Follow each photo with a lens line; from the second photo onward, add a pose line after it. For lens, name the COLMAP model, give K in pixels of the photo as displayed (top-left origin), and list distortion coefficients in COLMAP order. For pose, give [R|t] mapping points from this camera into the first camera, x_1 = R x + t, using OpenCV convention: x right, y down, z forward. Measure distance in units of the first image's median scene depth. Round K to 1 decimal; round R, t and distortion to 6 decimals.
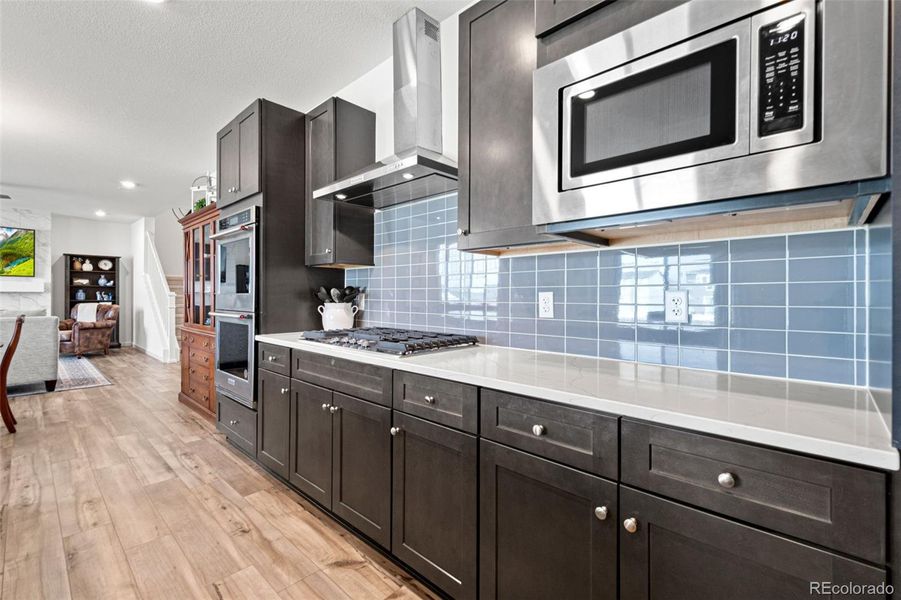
lens RADIAL K [[394.2, 0, 456.8], [0, 394.2, 298.9], [0, 0, 1]] dist [0.006767, -0.001532]
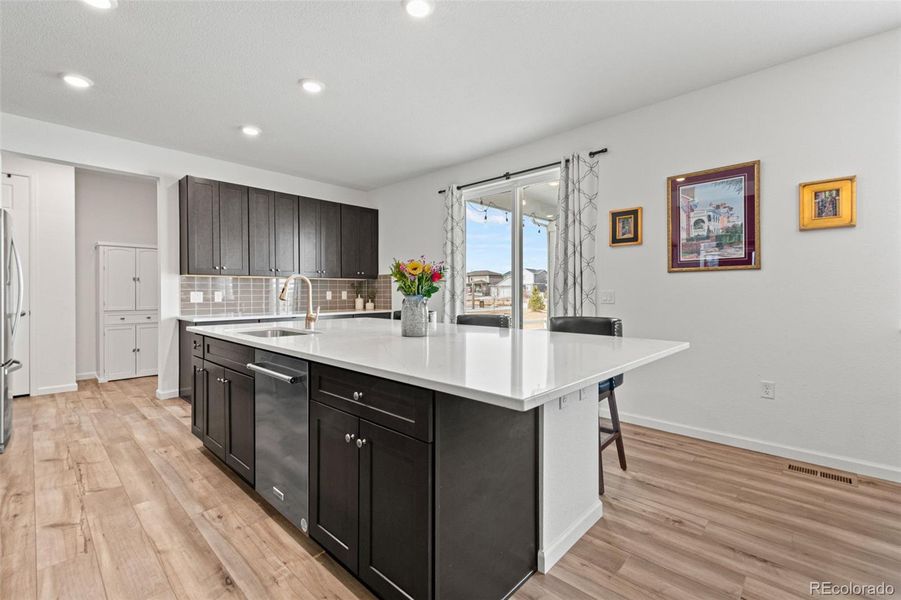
lens RADIAL K [[395.7, 0, 454.8], [0, 395.7, 294.1], [0, 0, 1]] dist [0.013468, -0.001584]
pose [[-0.999922, 0.000097, 0.012488, -0.779566], [0.000279, 0.999894, 0.014525, -0.011542], [-0.012486, 0.014528, -0.999817, 0.986000]]
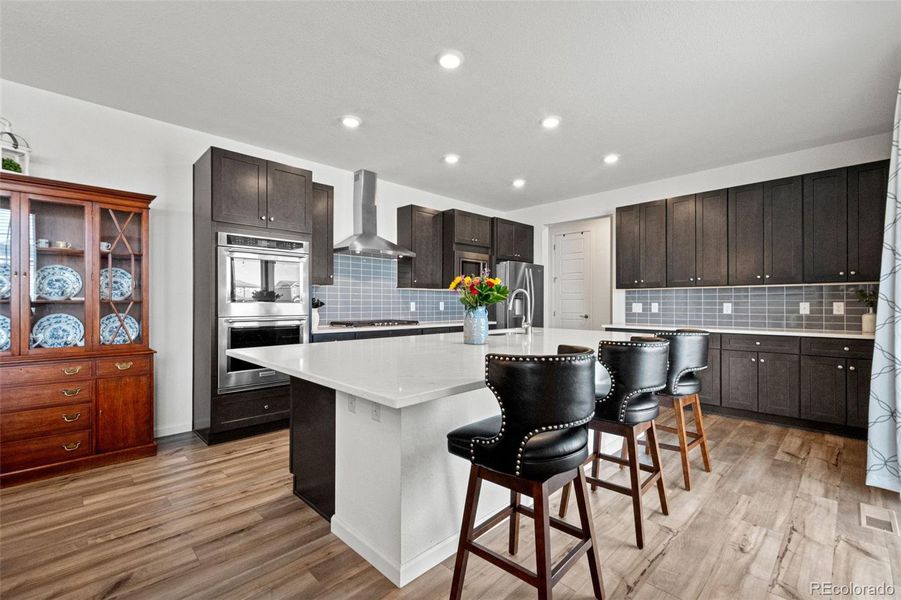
lens RADIAL K [[394.2, 0, 456.7], [0, 394.2, 316.0], [0, 0, 1]] dist [0.006767, -0.001532]
pose [[0.044263, -0.033234, 0.998467, -1.459002], [0.007825, 0.999427, 0.032919, -0.005945], [-0.998989, 0.006356, 0.044498, 0.286837]]
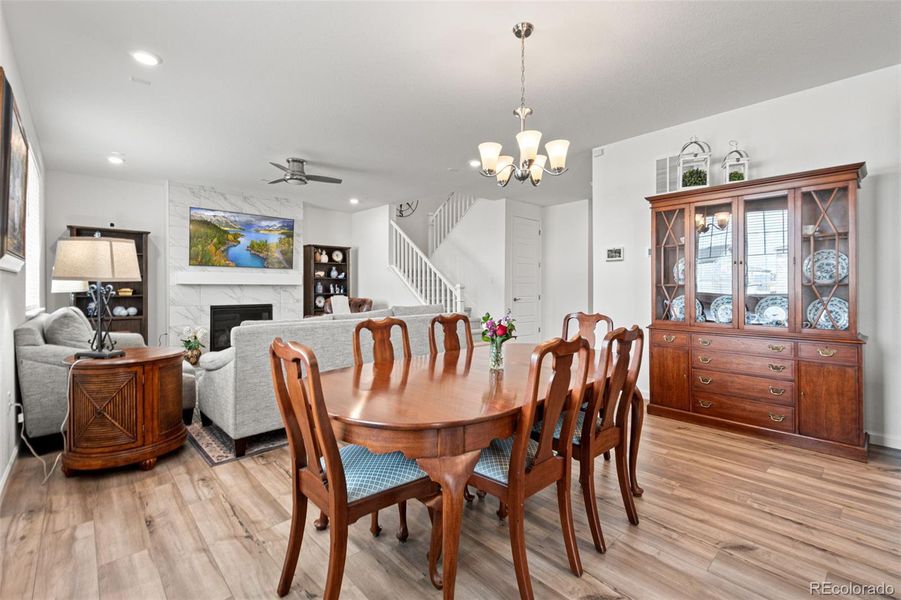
lens RADIAL K [[395.7, 0, 454.7], [0, 395.7, 290.0], [0, 0, 1]] dist [0.013468, -0.001584]
pose [[0.997328, -0.003353, -0.072973, -1.343433], [0.003219, 0.999993, -0.001954, -0.003890], [0.072979, 0.001713, 0.997332, 0.172866]]
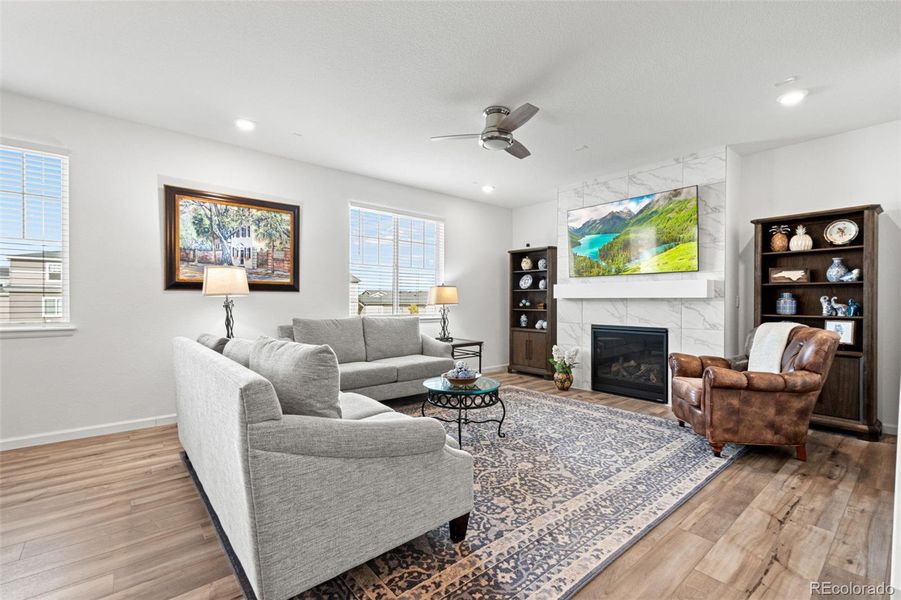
lens RADIAL K [[394.2, 0, 455.3], [0, 394.2, 303.8], [0, 0, 1]] dist [0.006767, -0.001532]
pose [[-0.125581, 0.001878, -0.992082, -1.052324], [-0.012442, 0.999917, 0.003468, -0.015831], [0.992005, 0.012779, -0.125547, 1.625081]]
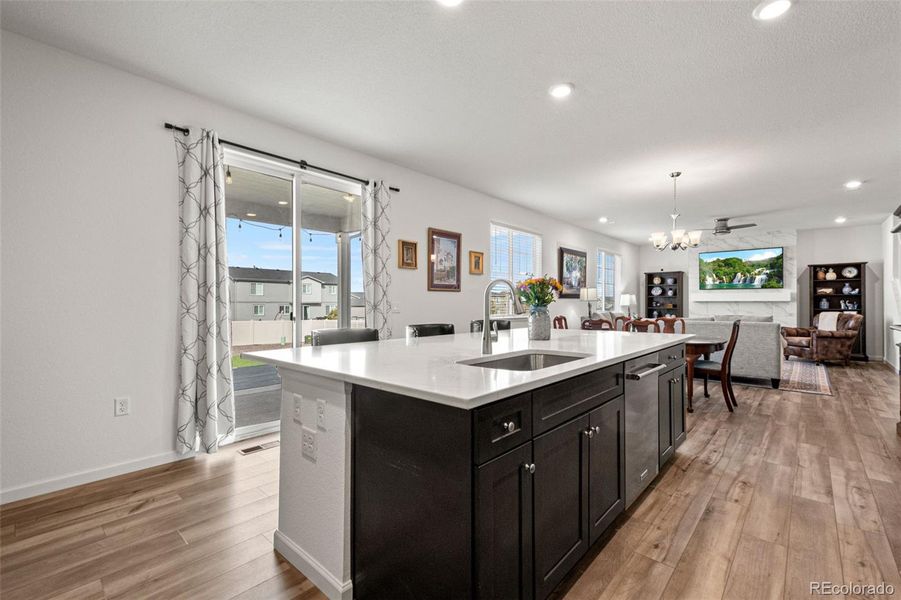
lens RADIAL K [[395.7, 0, 458.6], [0, 395.7, 299.3], [0, 0, 1]] dist [0.013468, -0.001584]
pose [[0.019805, -0.014150, -0.999704, 0.147619], [-0.007359, 0.999871, -0.014298, 0.000534], [0.999777, 0.007640, 0.019698, 0.093932]]
